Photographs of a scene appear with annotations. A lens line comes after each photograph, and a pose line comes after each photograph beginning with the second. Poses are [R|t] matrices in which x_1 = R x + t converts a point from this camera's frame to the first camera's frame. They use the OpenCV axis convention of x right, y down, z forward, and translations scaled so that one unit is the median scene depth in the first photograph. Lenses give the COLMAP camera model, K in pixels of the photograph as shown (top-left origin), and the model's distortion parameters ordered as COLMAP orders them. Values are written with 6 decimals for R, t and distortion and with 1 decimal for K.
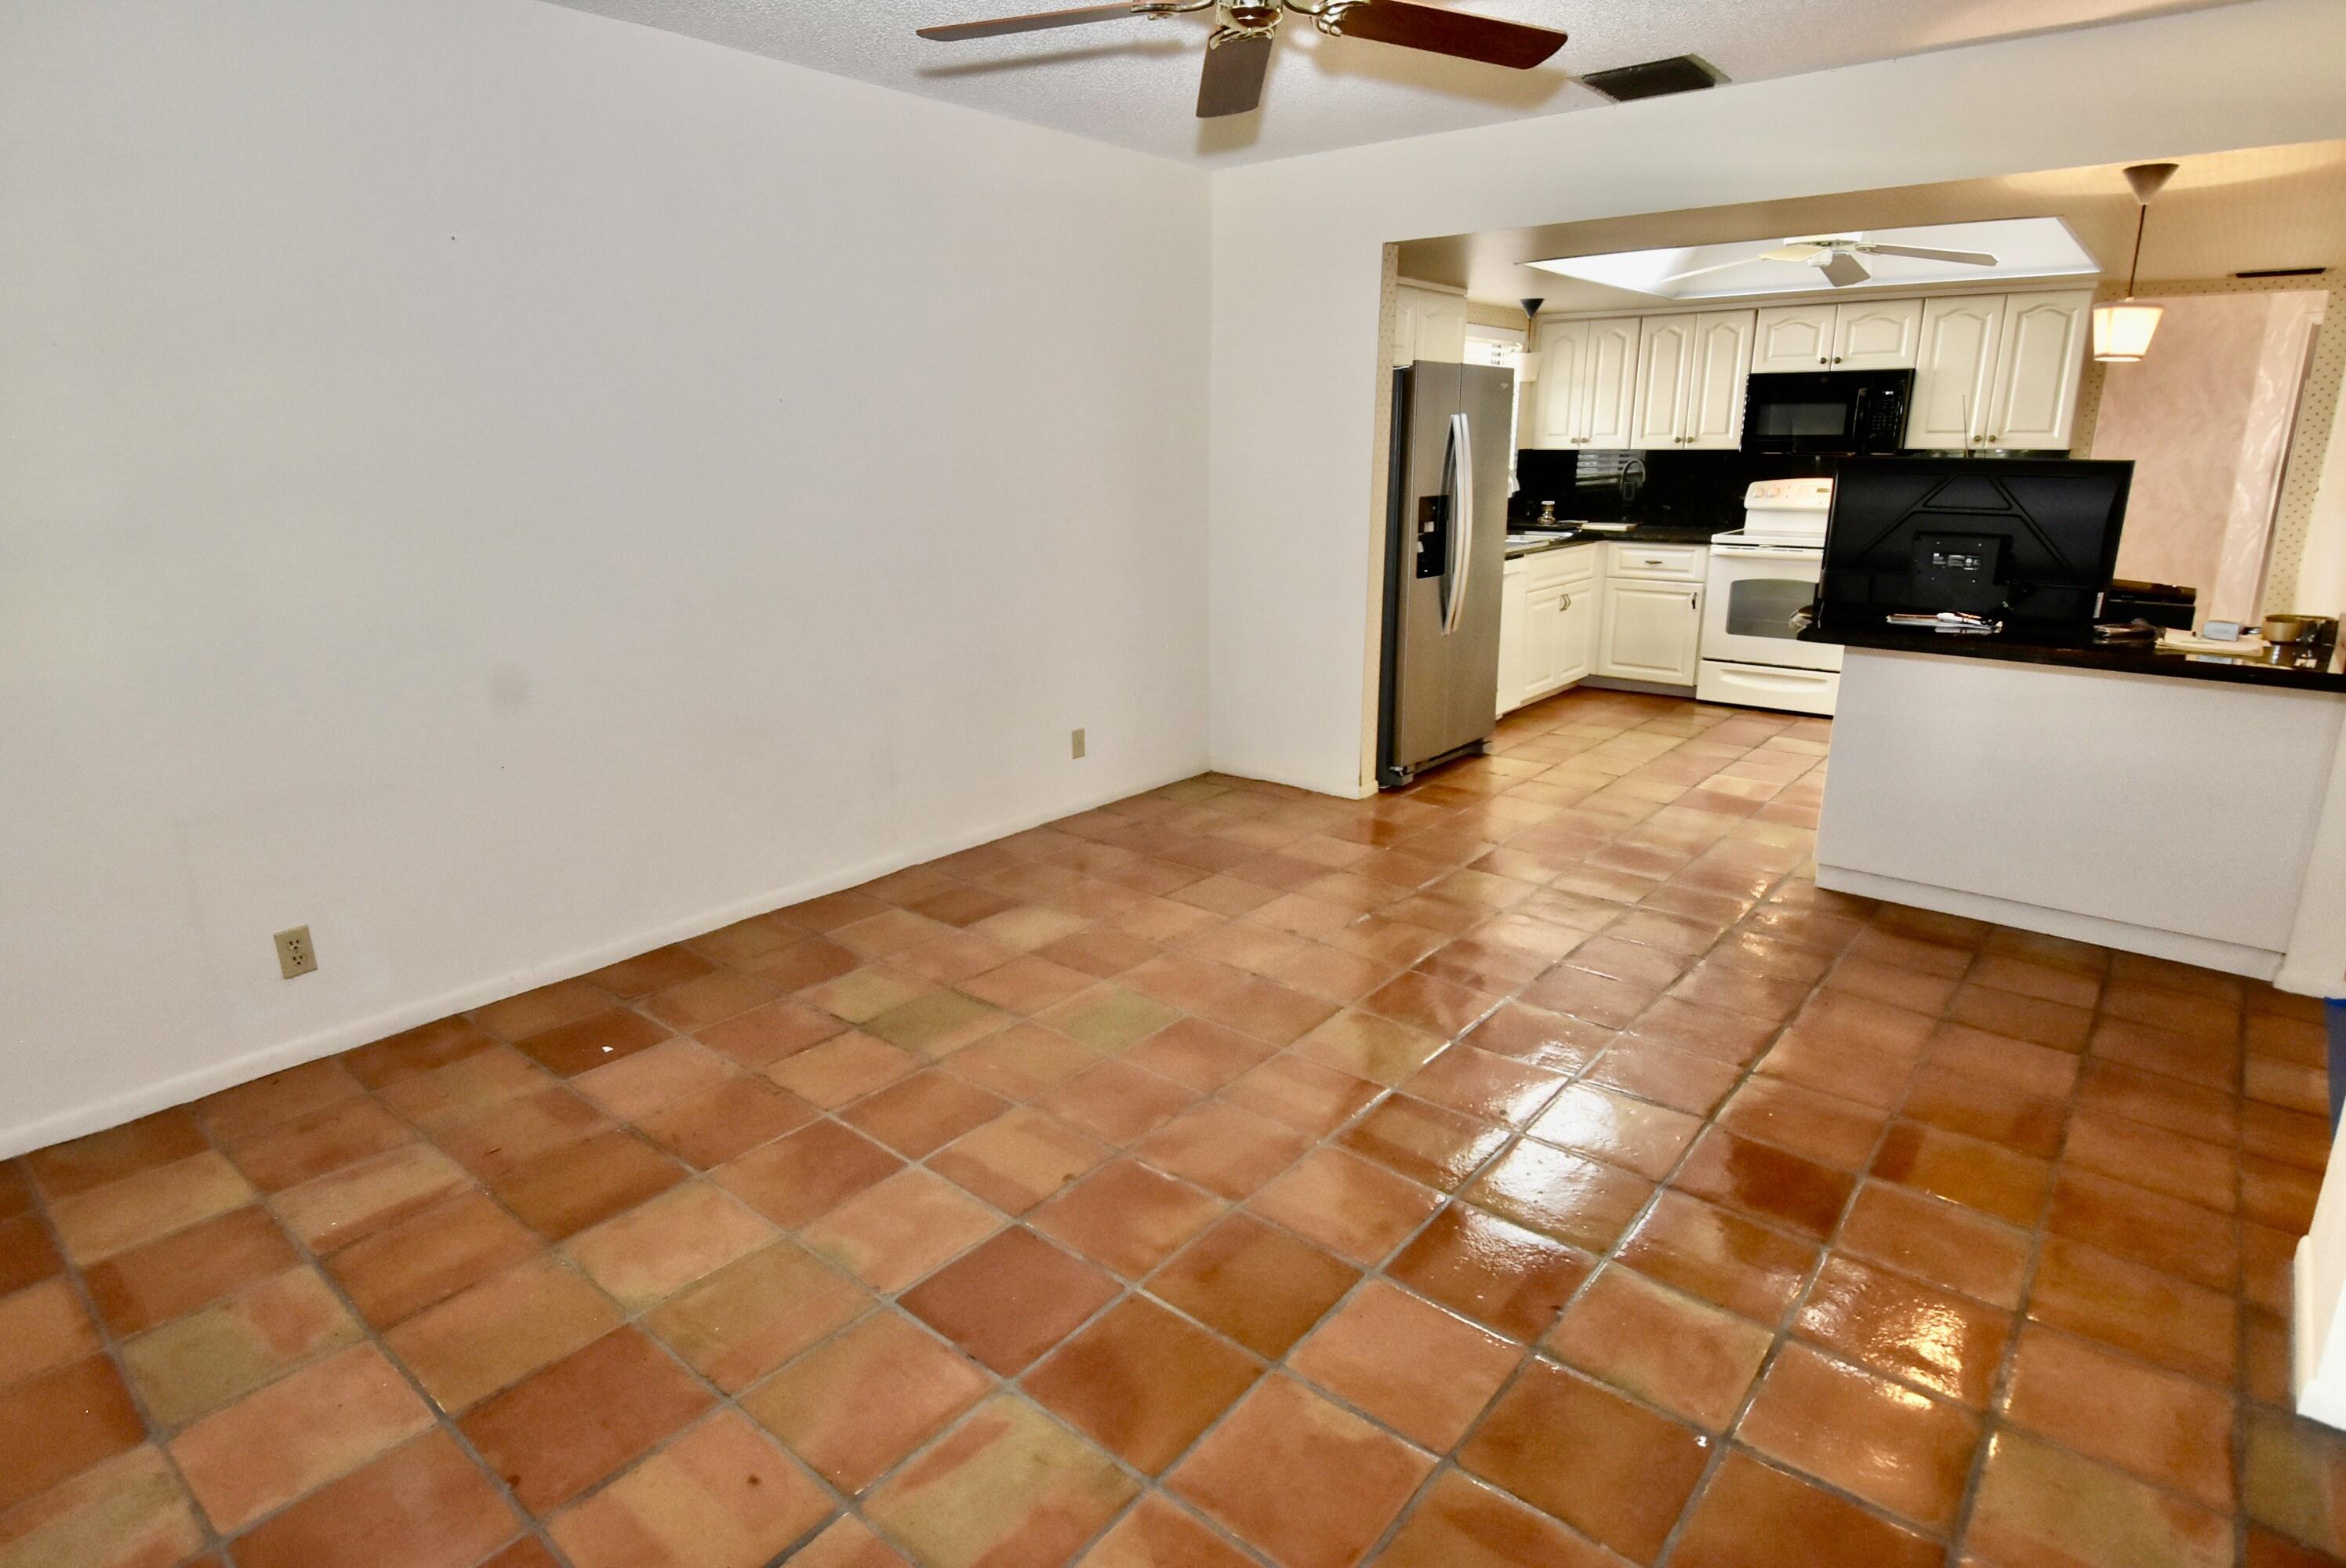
lens RADIAL K [[1225.3, 0, 1168.0], [0, 1225.3, 782.9], [0, 0, 1]] dist [0.009903, -0.021455]
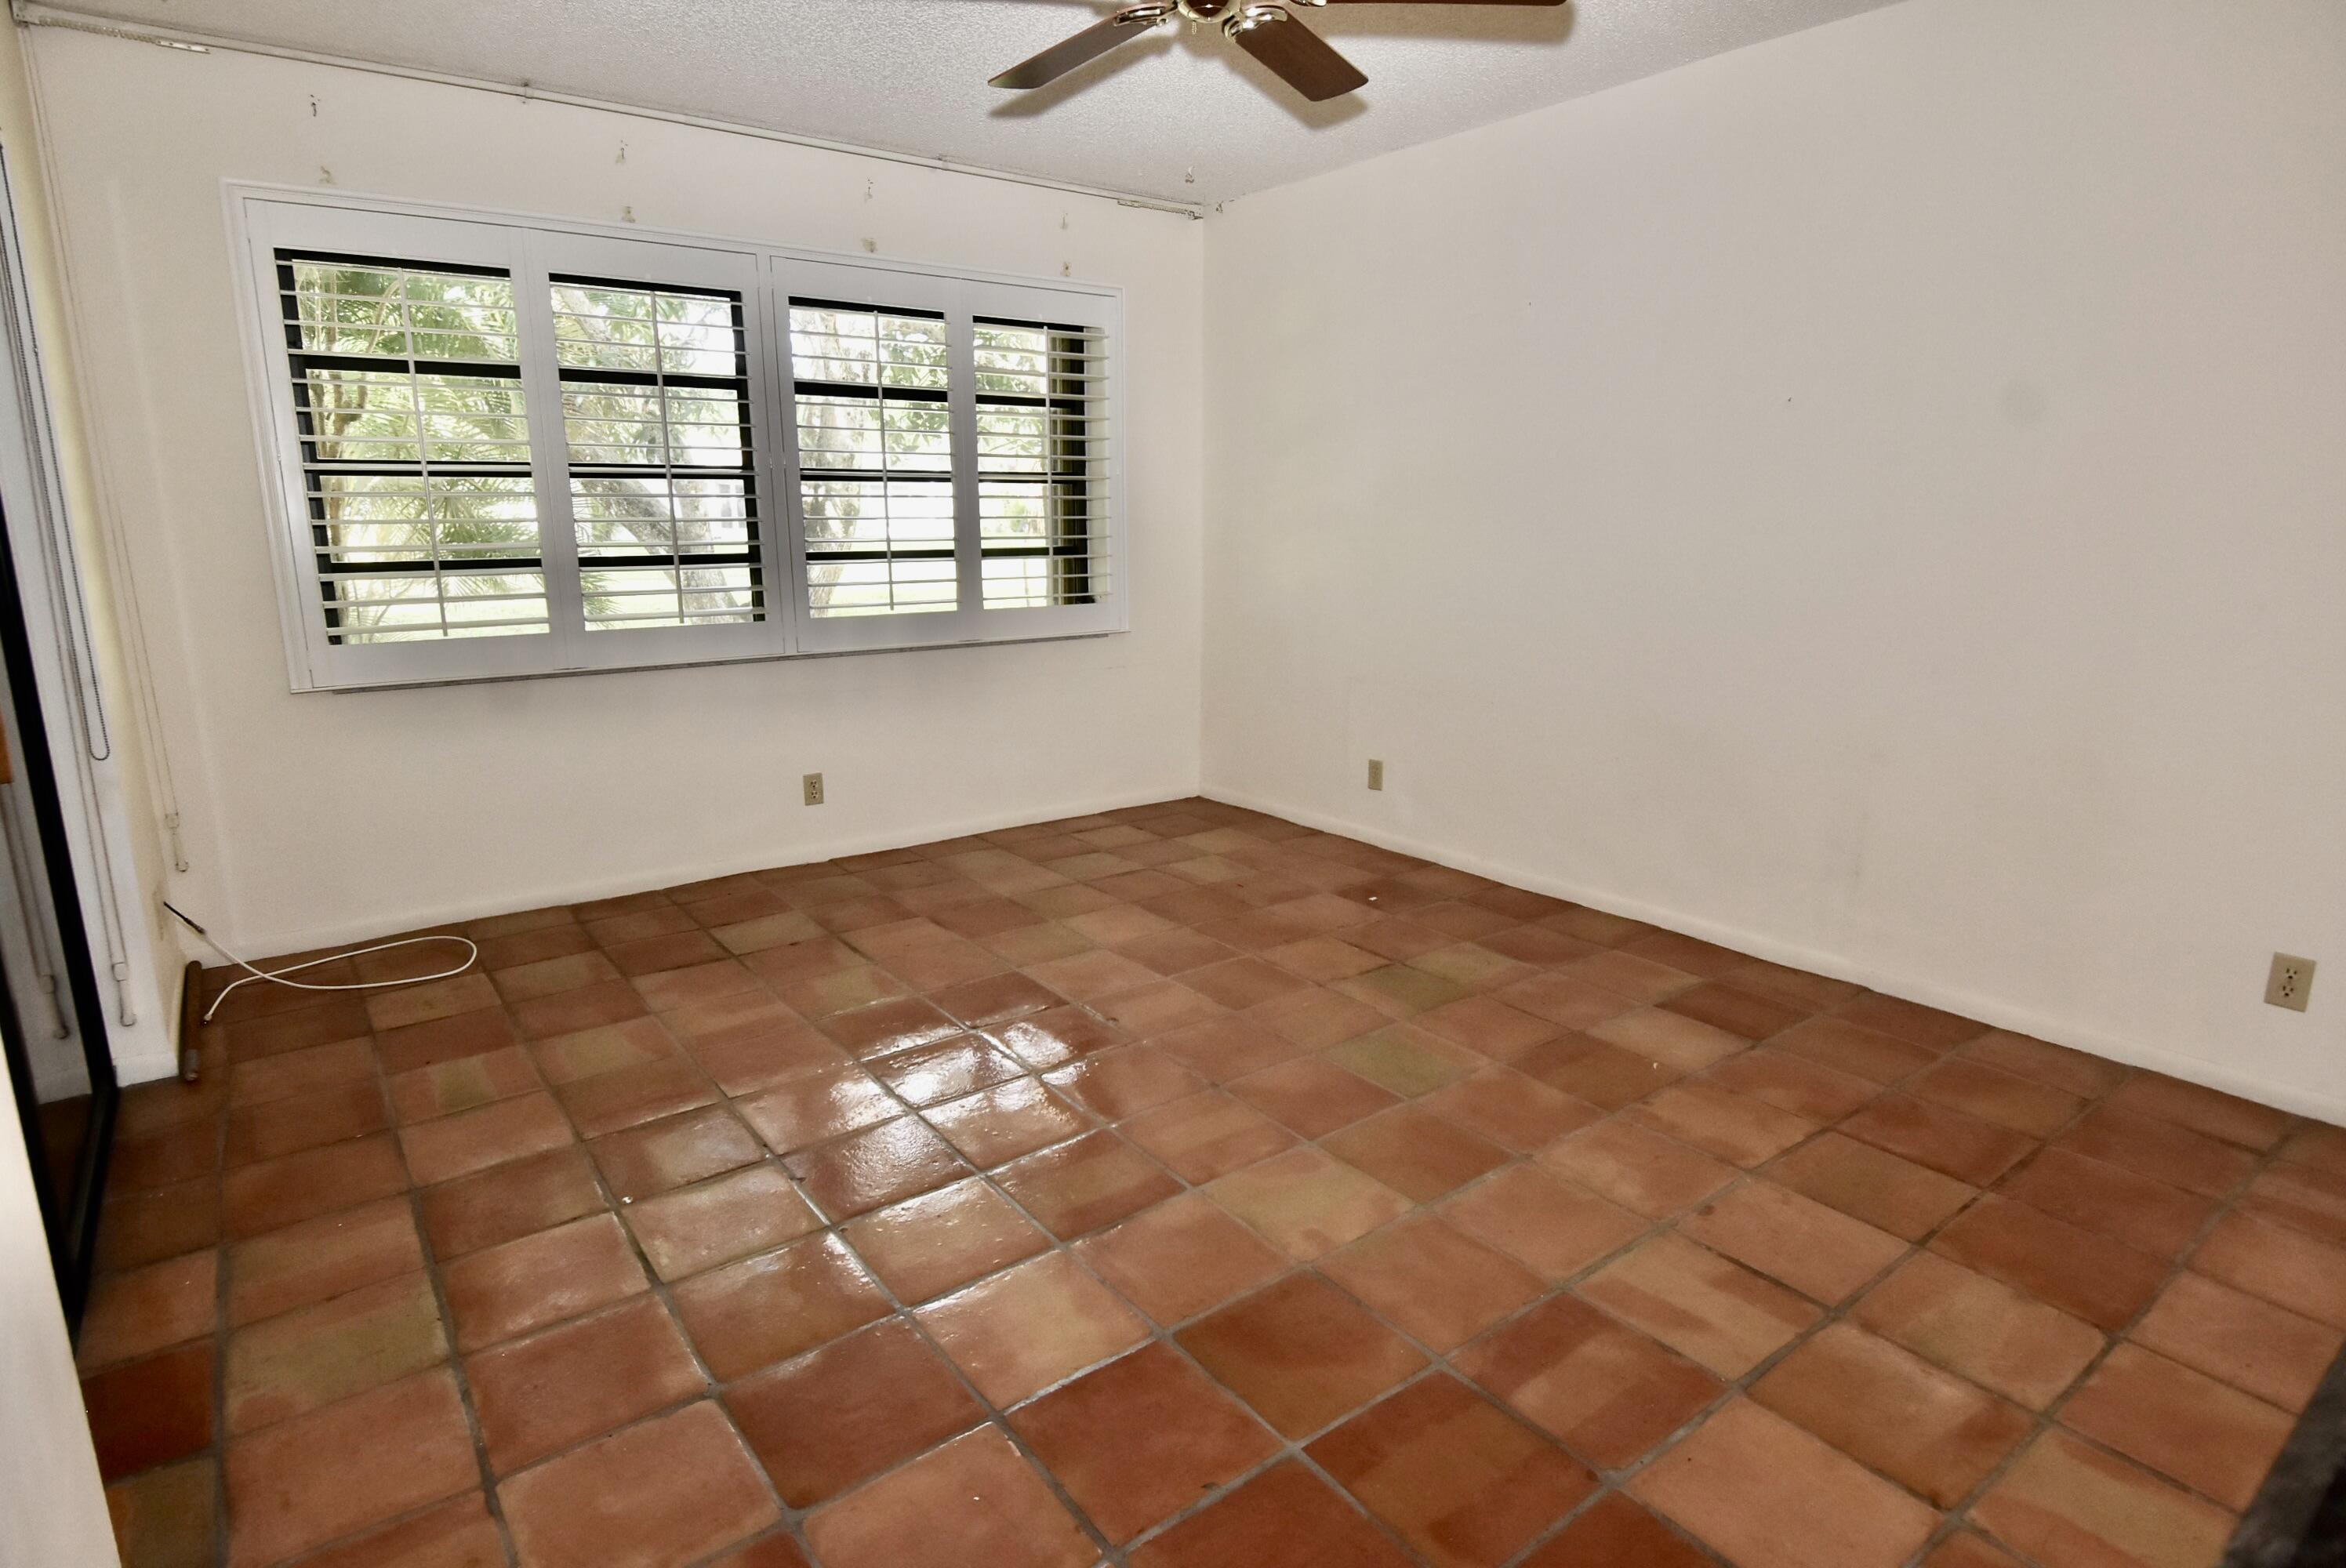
lens RADIAL K [[1225.3, 0, 1168.0], [0, 1225.3, 786.2], [0, 0, 1]] dist [0.009903, -0.021455]
pose [[-0.224920, 0.218650, -0.949528, 0.514450], [-0.260239, 0.925617, 0.274788, -0.127626], [0.938982, 0.308909, -0.151289, 0.573386]]
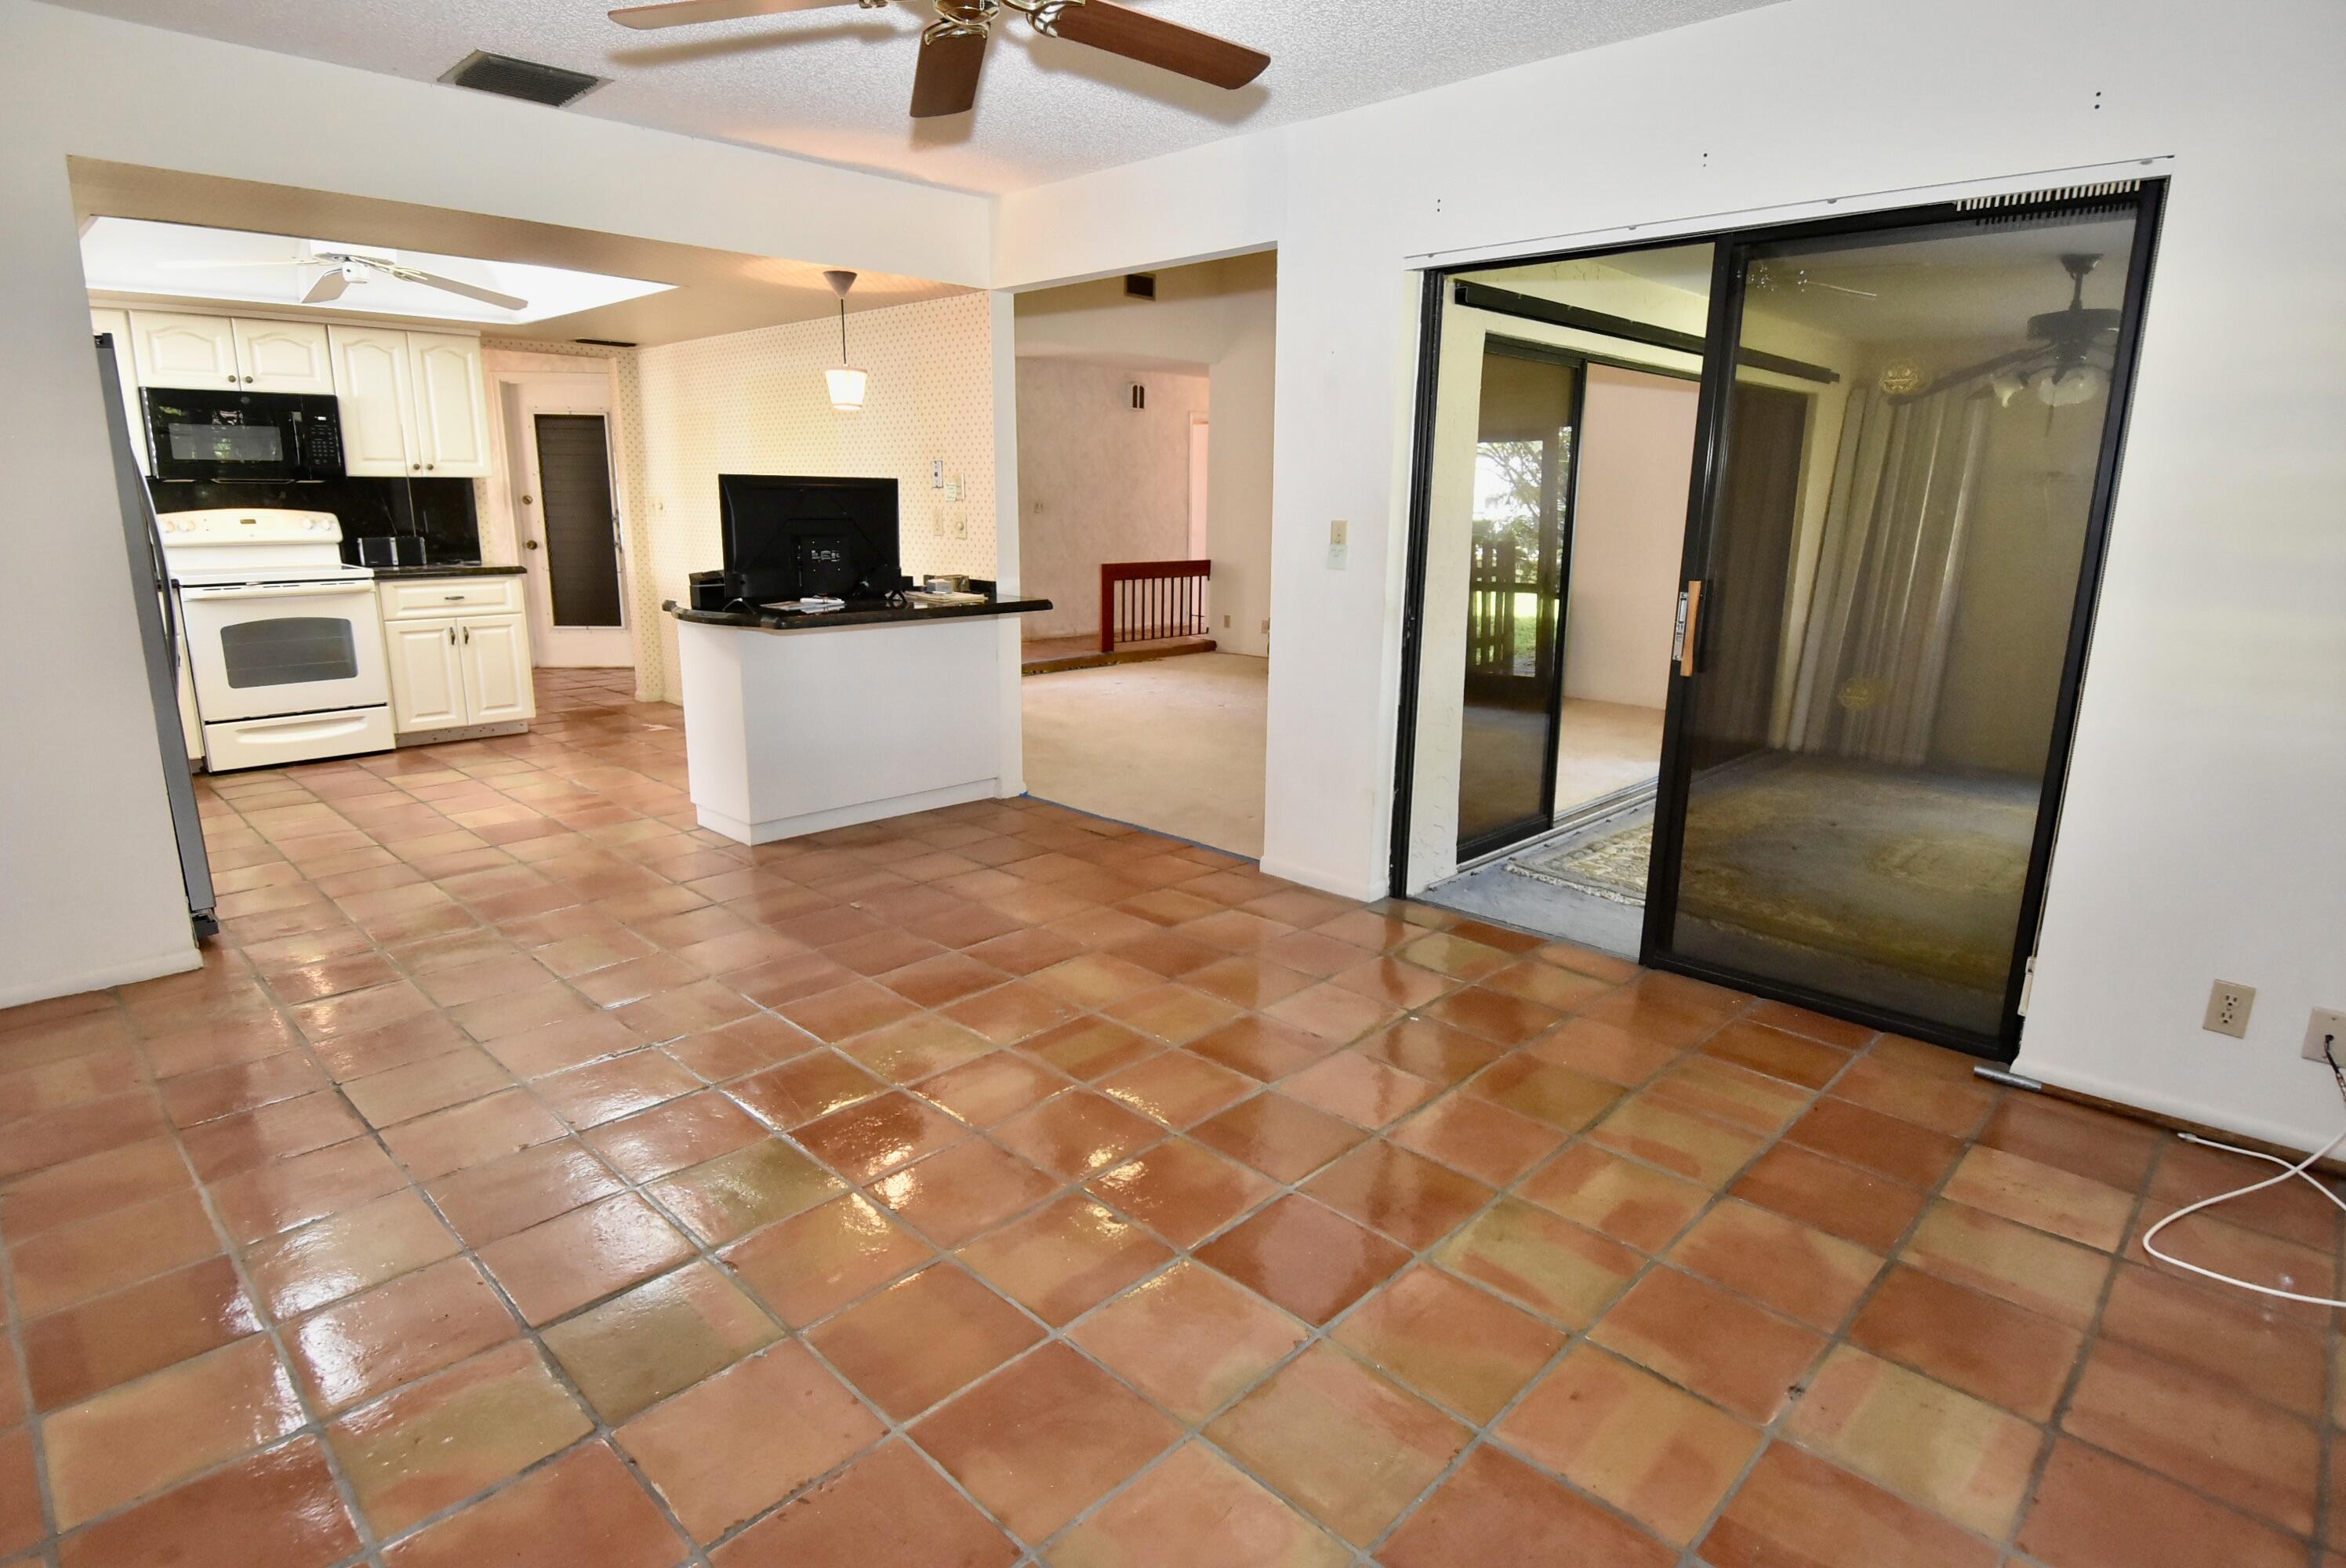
lens RADIAL K [[1225.3, 0, 1149.1], [0, 1225.3, 780.2], [0, 0, 1]] dist [0.009903, -0.021455]
pose [[0.082433, -0.220643, 0.971865, -0.447425], [0.257051, 0.946895, 0.193171, -0.081840], [-0.962876, 0.233896, 0.134772, 0.379866]]
